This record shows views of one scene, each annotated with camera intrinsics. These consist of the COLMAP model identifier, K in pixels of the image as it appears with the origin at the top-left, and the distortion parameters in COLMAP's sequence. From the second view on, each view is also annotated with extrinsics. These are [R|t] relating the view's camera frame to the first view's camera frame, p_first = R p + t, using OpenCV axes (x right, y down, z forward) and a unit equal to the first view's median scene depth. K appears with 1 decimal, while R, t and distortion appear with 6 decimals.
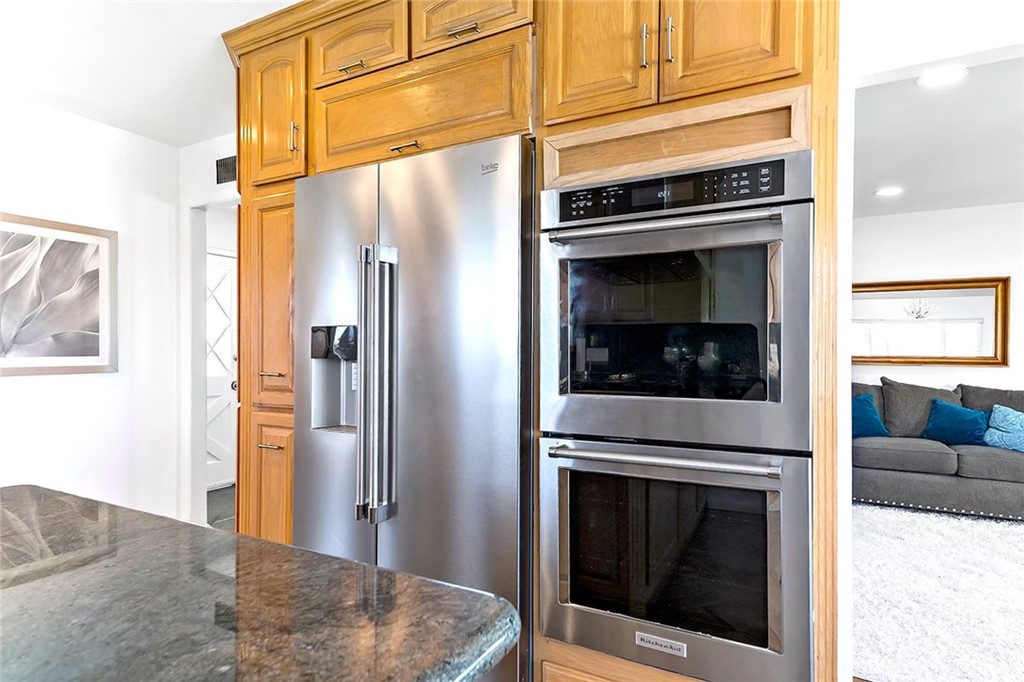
lens RADIAL K [[569.1, 0, 517.6], [0, 569.1, 343.9], [0, 0, 1]] dist [0.012609, 0.000117]
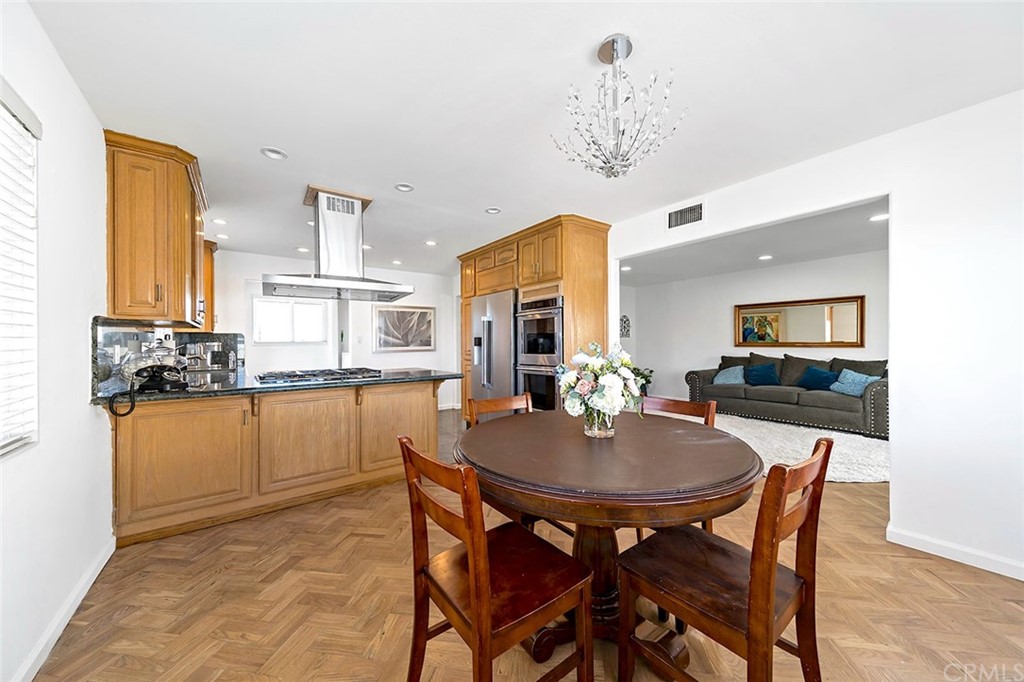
lens RADIAL K [[360.3, 0, 498.0], [0, 360.3, 345.7], [0, 0, 1]] dist [0.001104, -0.002992]
pose [[0.894533, -0.010923, -0.446869, 0.549732], [0.019736, 0.999692, 0.015070, -0.005758], [0.446566, -0.022300, 0.894473, -0.698972]]
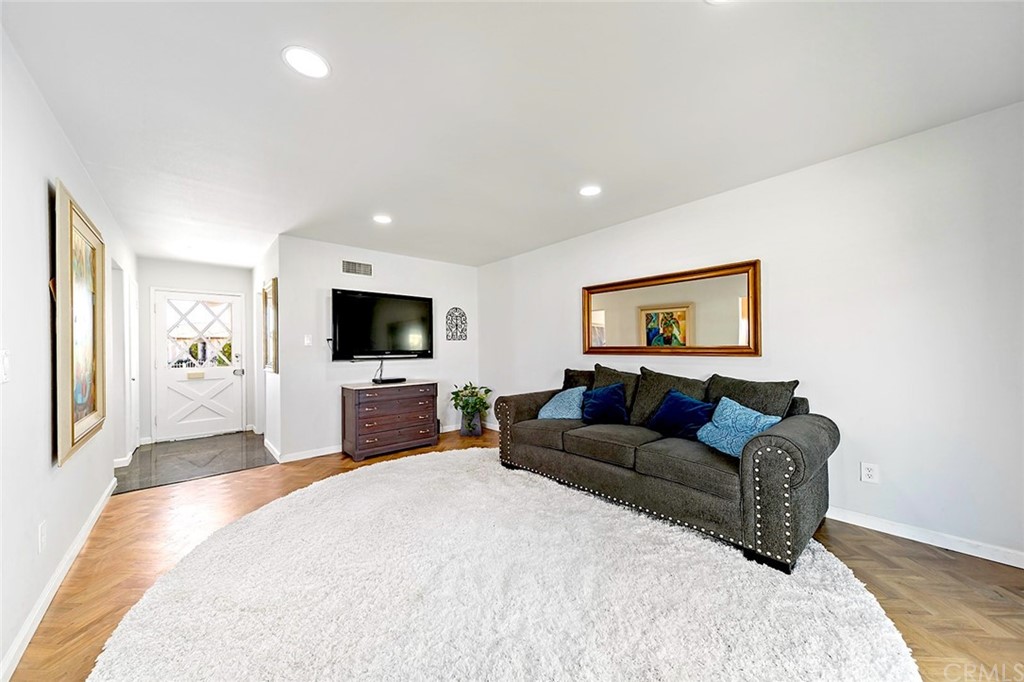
lens RADIAL K [[364.5, 0, 506.9], [0, 364.5, 345.9], [0, 0, 1]] dist [0.012743, -0.003076]
pose [[0.935303, -0.019357, -0.353318, 1.055666], [0.022309, 0.999742, 0.004283, 0.017205], [0.353144, -0.011888, 0.935493, 0.467964]]
